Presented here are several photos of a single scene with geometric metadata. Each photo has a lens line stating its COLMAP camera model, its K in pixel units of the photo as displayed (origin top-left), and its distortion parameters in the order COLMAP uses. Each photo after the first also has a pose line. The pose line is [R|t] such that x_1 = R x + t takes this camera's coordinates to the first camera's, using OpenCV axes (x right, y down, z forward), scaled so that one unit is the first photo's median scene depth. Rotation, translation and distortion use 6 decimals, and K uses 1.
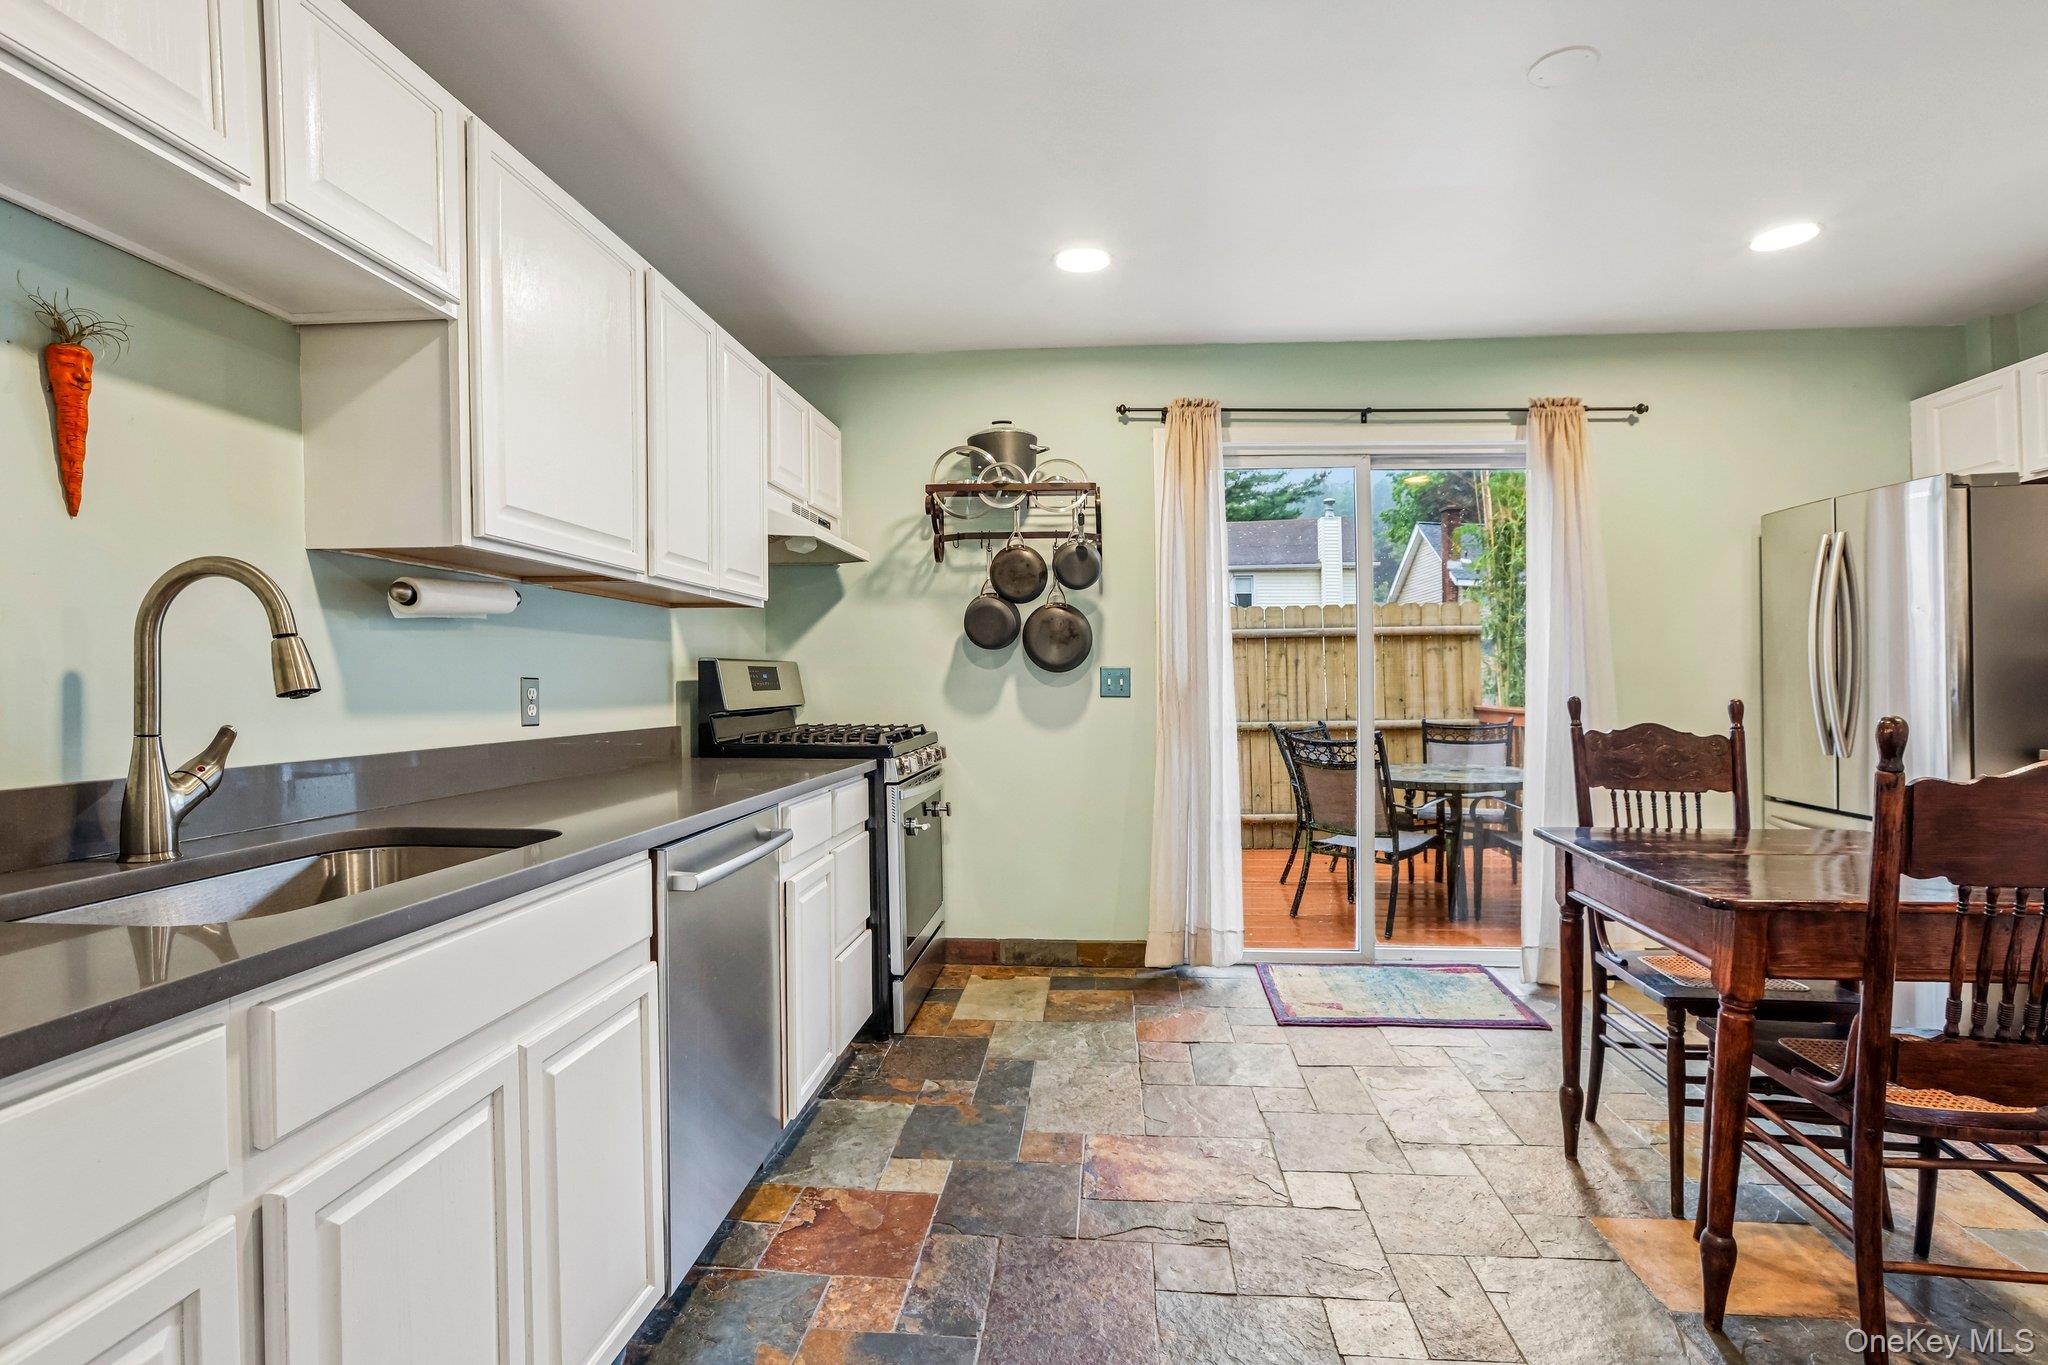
lens RADIAL K [[961.5, 0, 1021.6], [0, 961.5, 653.8], [0, 0, 1]] dist [-0.061651, 0.019828]
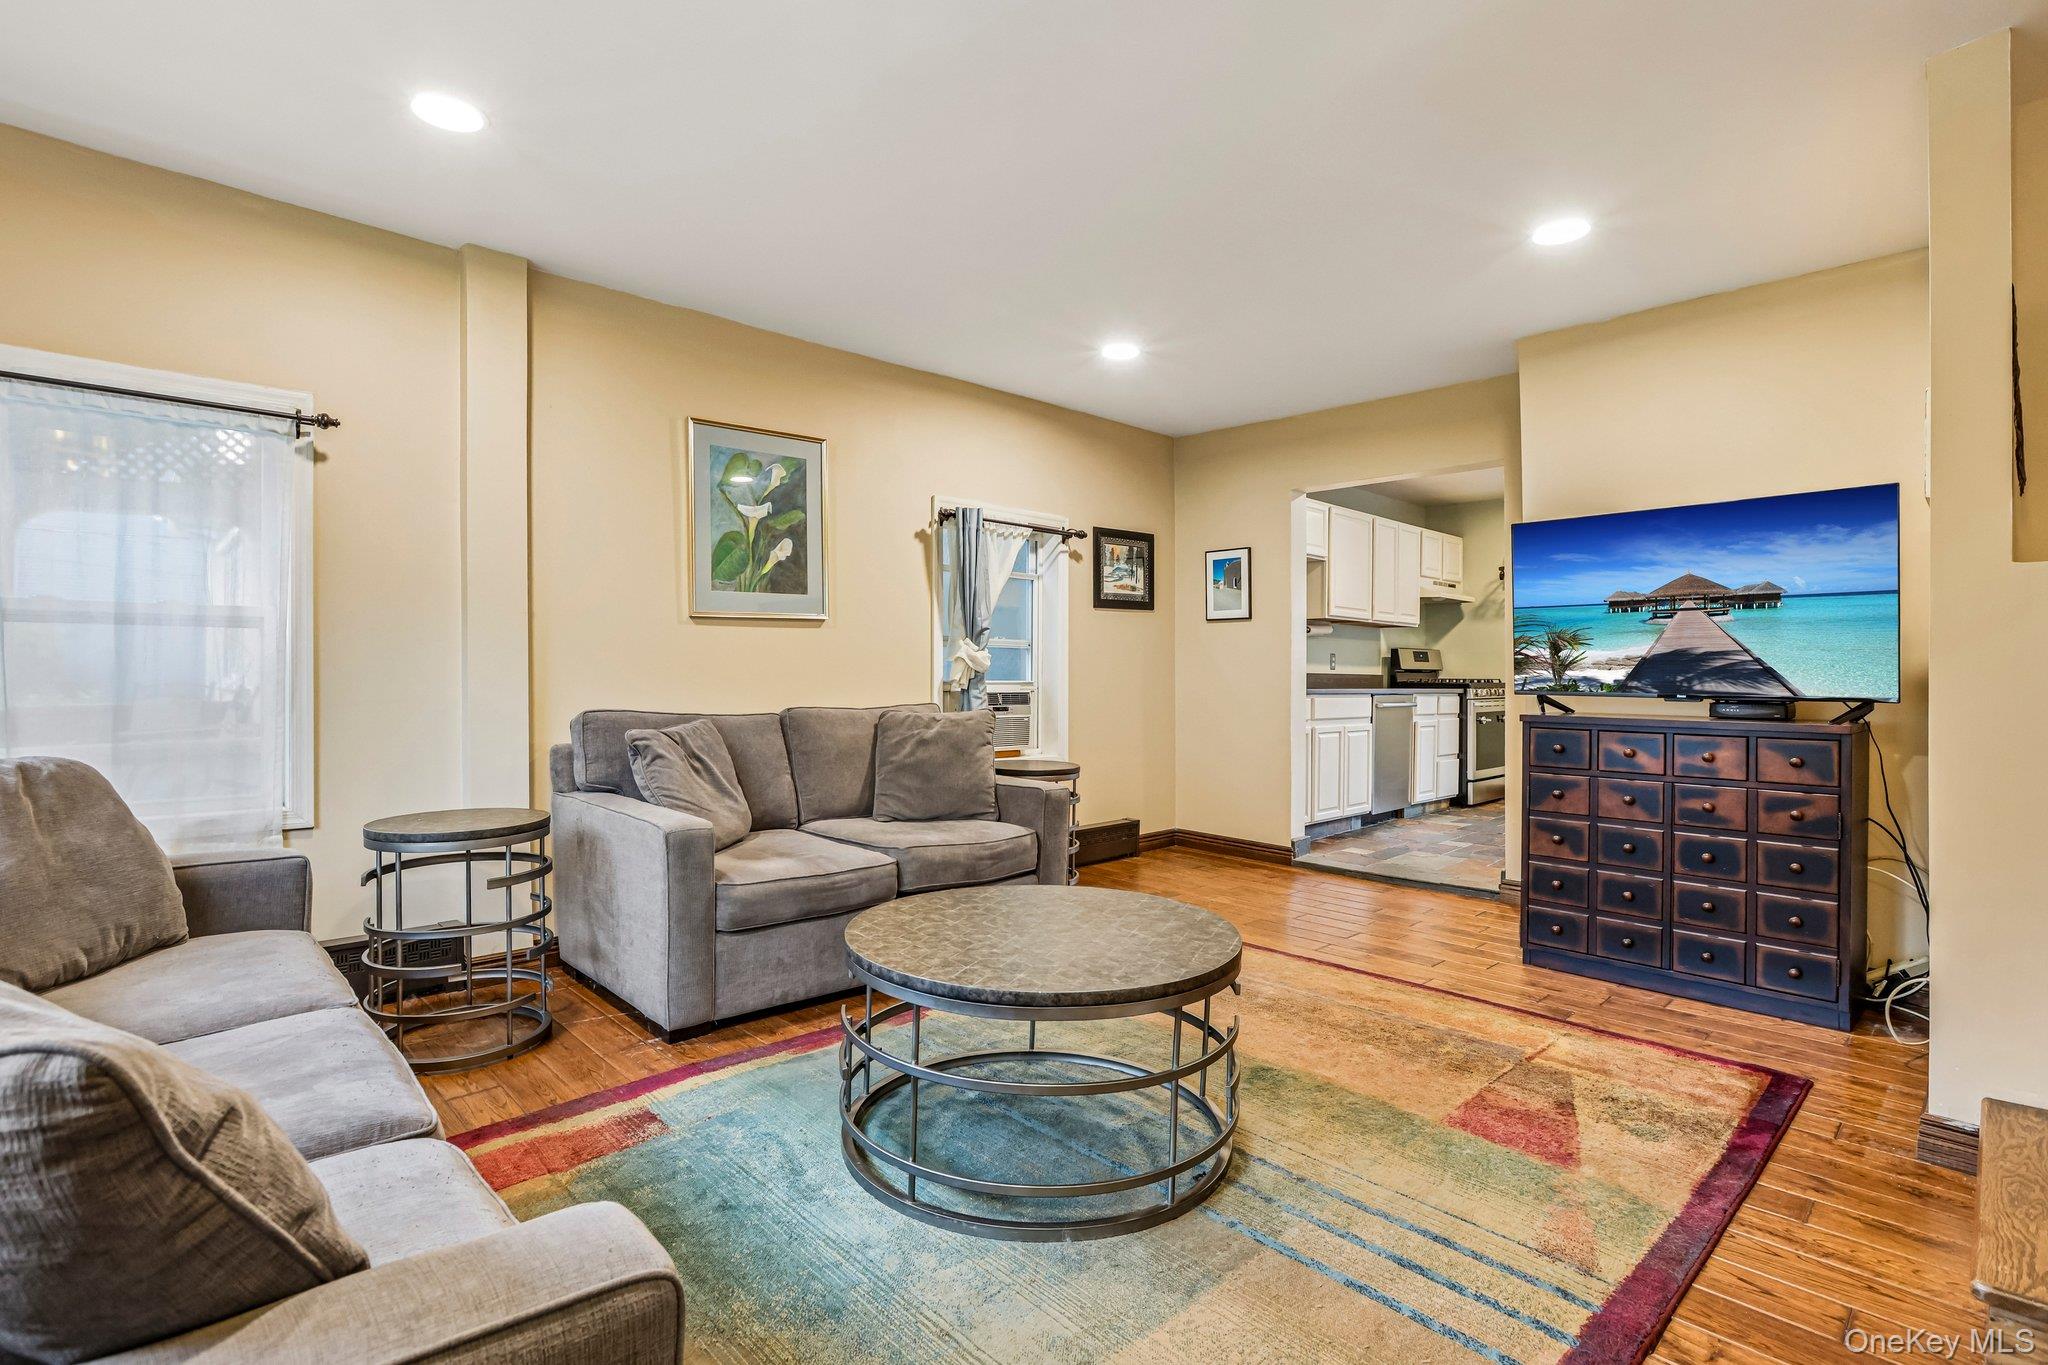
lens RADIAL K [[961.5, 0, 1021.6], [0, 961.5, 653.8], [0, 0, 1]] dist [-0.061651, 0.019828]
pose [[0.758203, -0.003413, -0.652009, 0.483112], [0.006238, 0.999979, 0.002019, 0.007848], [0.651988, -0.005598, 0.758208, -1.322728]]
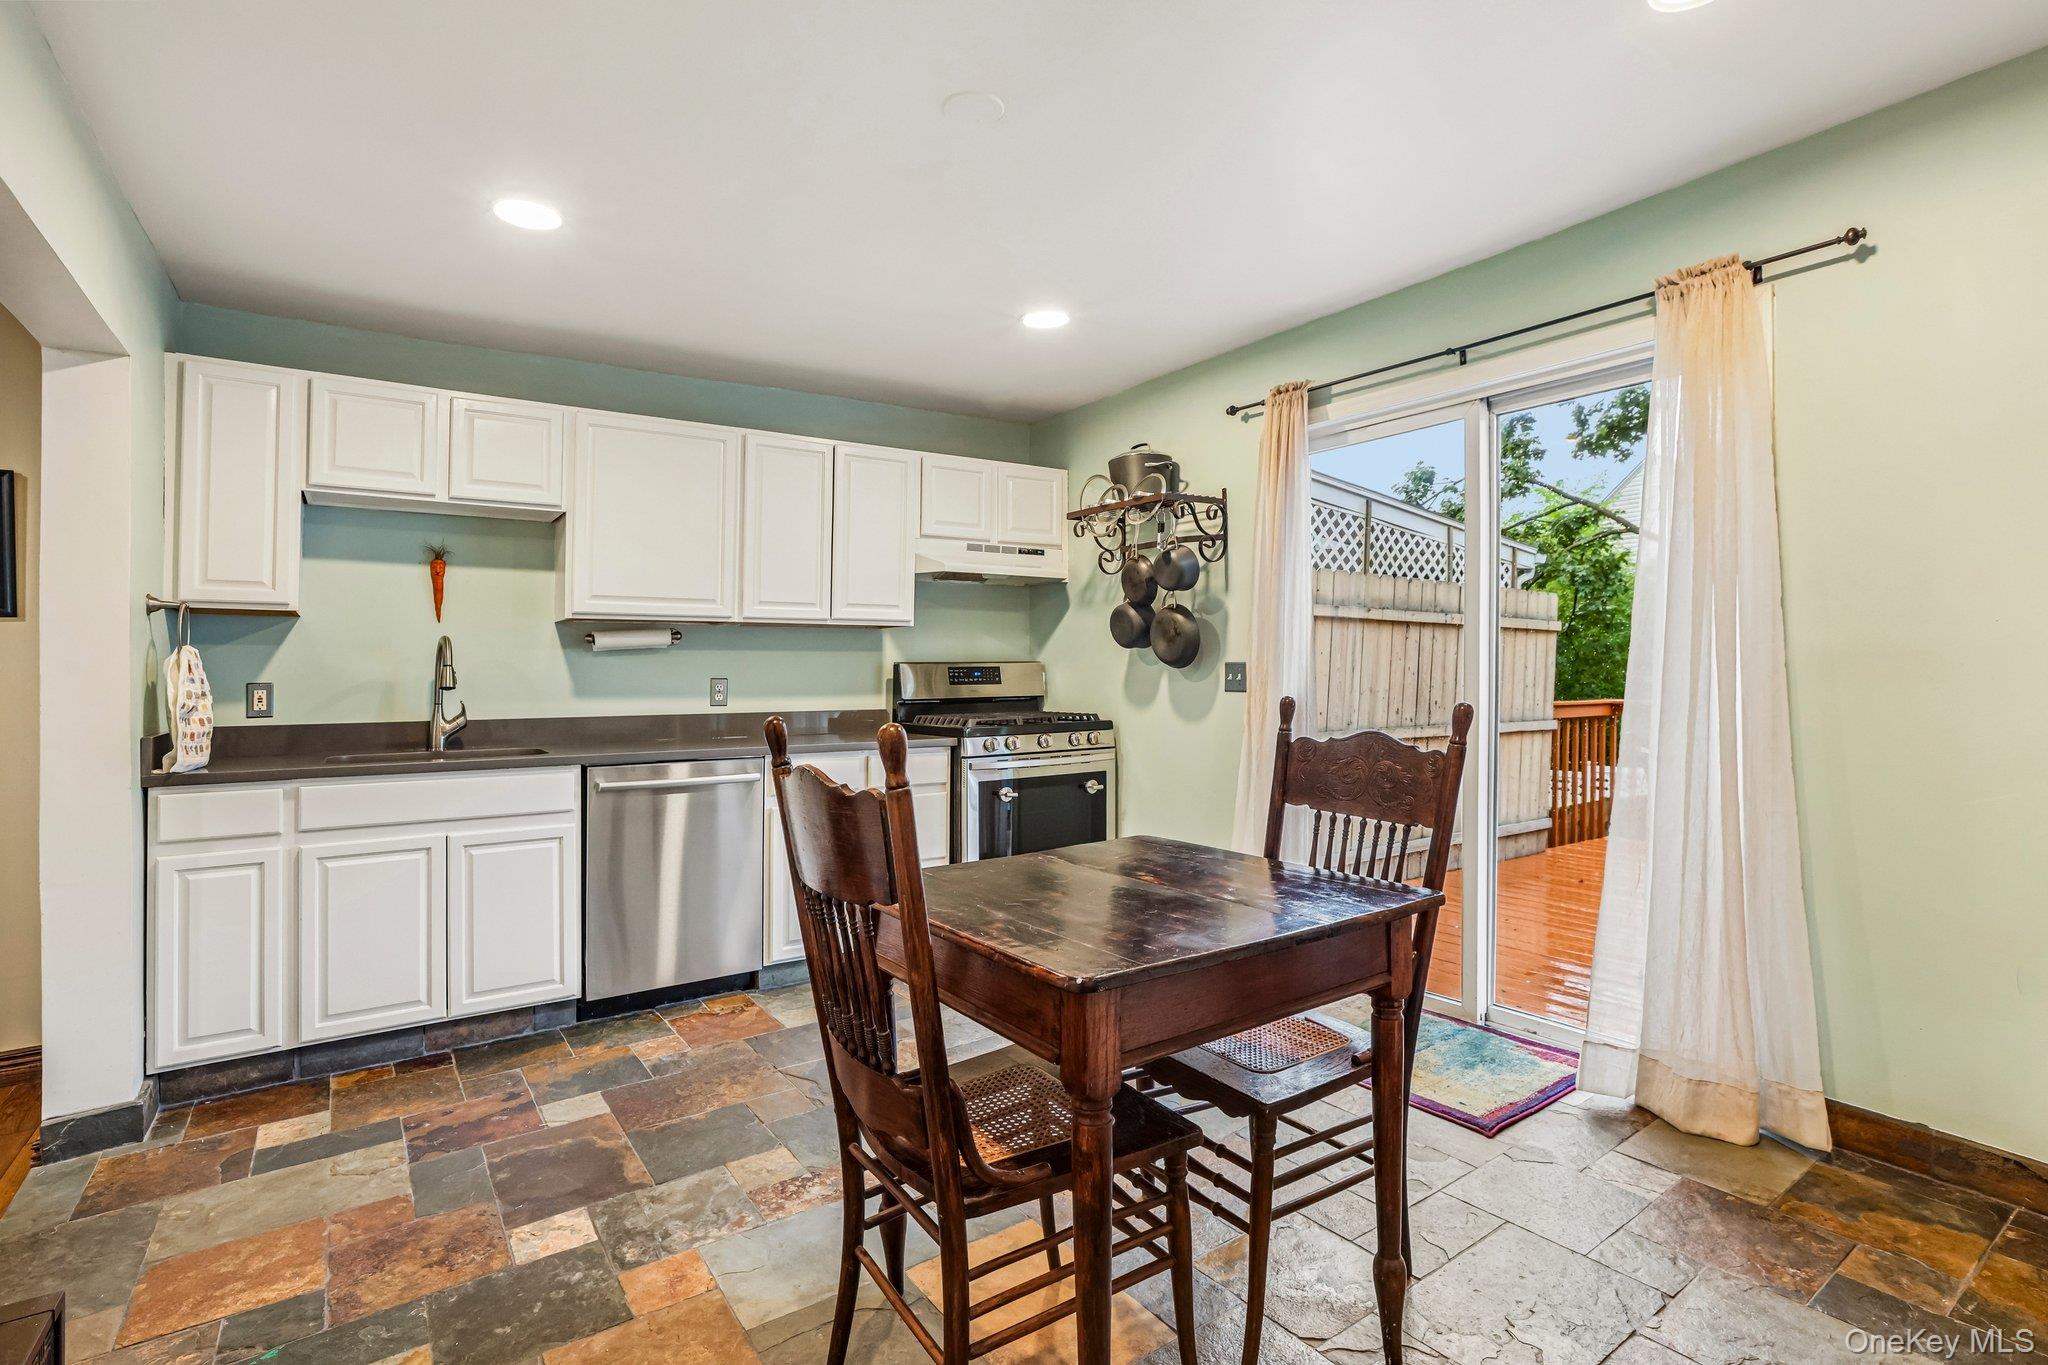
lens RADIAL K [[966.6, 0, 995.6], [0, 966.6, 646.8], [0, 0, 1]] dist [-0.000615, 0.000474]
pose [[0.649615, -0.023934, -0.759887, 0.773882], [0.027767, 0.999584, -0.007746, -0.002871], [0.759756, -0.016068, 0.650009, 0.154691]]
